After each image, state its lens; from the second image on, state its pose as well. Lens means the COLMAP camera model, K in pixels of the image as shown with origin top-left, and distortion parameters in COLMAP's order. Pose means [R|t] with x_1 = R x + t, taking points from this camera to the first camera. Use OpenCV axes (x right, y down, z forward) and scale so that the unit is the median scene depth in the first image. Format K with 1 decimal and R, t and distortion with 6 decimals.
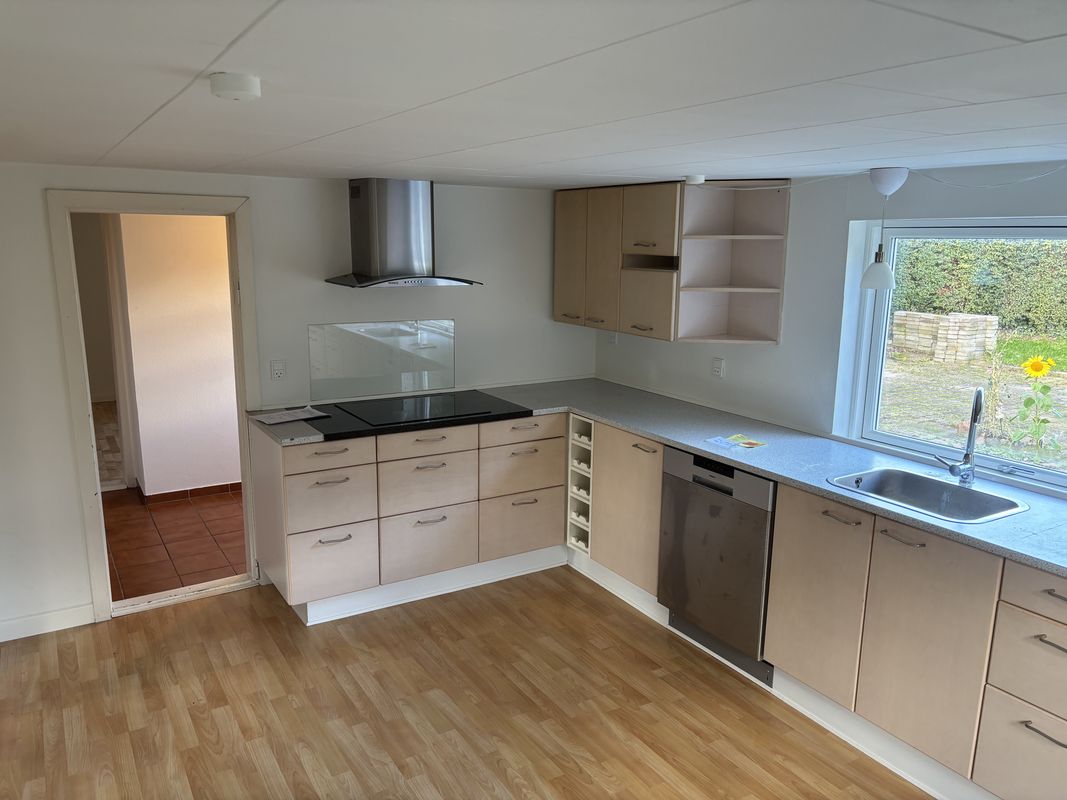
lens RADIAL K [[801.2, 0, 534.6], [0, 801.2, 405.3], [0, 0, 1]] dist [0.051221, -0.059436]
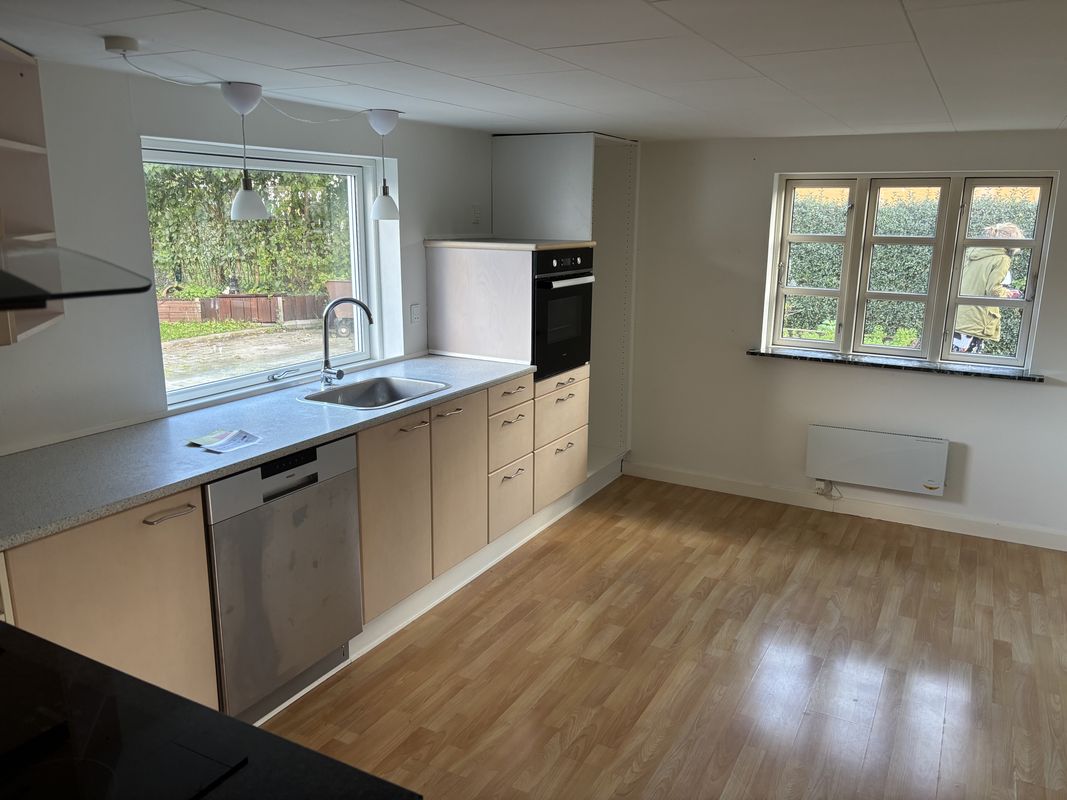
lens RADIAL K [[801.2, 0, 534.6], [0, 801.2, 405.3], [0, 0, 1]] dist [0.051221, -0.059436]
pose [[-0.484490, -0.221822, 0.846206, -0.572345], [0.165435, 0.926629, 0.337623, -0.211765], [-0.859012, 0.303567, -0.412245, 1.205513]]
